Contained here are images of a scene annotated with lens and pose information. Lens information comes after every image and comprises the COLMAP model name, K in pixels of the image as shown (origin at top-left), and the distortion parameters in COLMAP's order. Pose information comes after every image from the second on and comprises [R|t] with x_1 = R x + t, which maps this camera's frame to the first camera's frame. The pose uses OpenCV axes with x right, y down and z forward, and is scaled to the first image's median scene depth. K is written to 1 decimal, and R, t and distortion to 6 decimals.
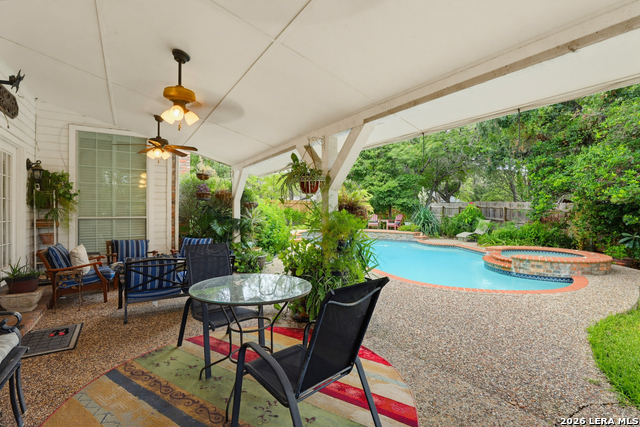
lens RADIAL K [[295.5, 0, 323.1], [0, 295.5, 213.8], [0, 0, 1]] dist [-0.037733, 0.008849]
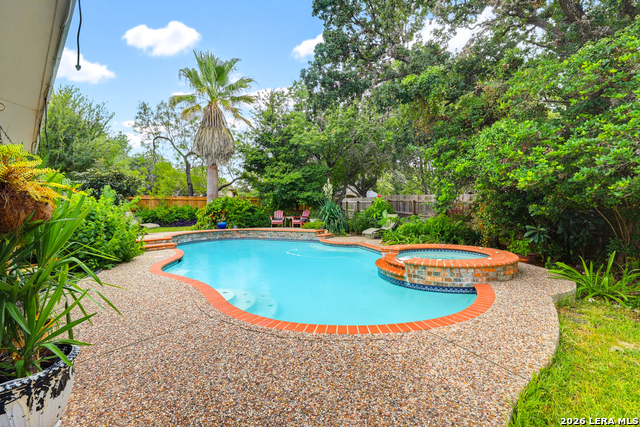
lens RADIAL K [[295.5, 0, 318.6], [0, 295.5, 214.4], [0, 0, 1]] dist [-0.037733, 0.008849]
pose [[0.976930, -0.021523, 0.212472, 0.189005], [0.019250, 0.999733, 0.012762, 0.007713], [-0.212690, -0.008378, 0.977084, 0.212351]]
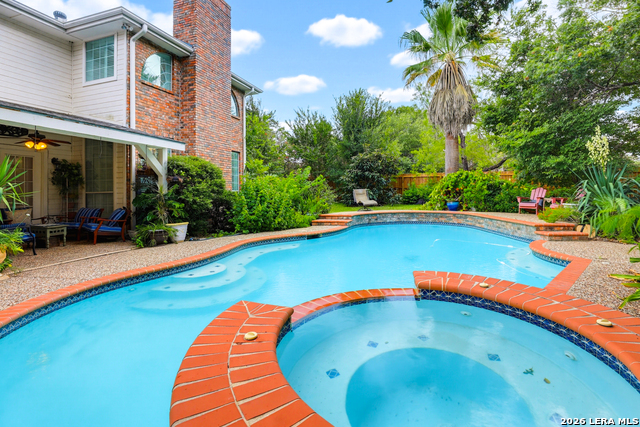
lens RADIAL K [[295.5, 0, 320.8], [0, 295.5, 211.4], [0, 0, 1]] dist [-0.037733, 0.008849]
pose [[0.631169, 0.042633, -0.774472, 0.659728], [0.006727, 0.998150, 0.060429, 0.016738], [0.775616, -0.043351, 0.629715, 0.610883]]
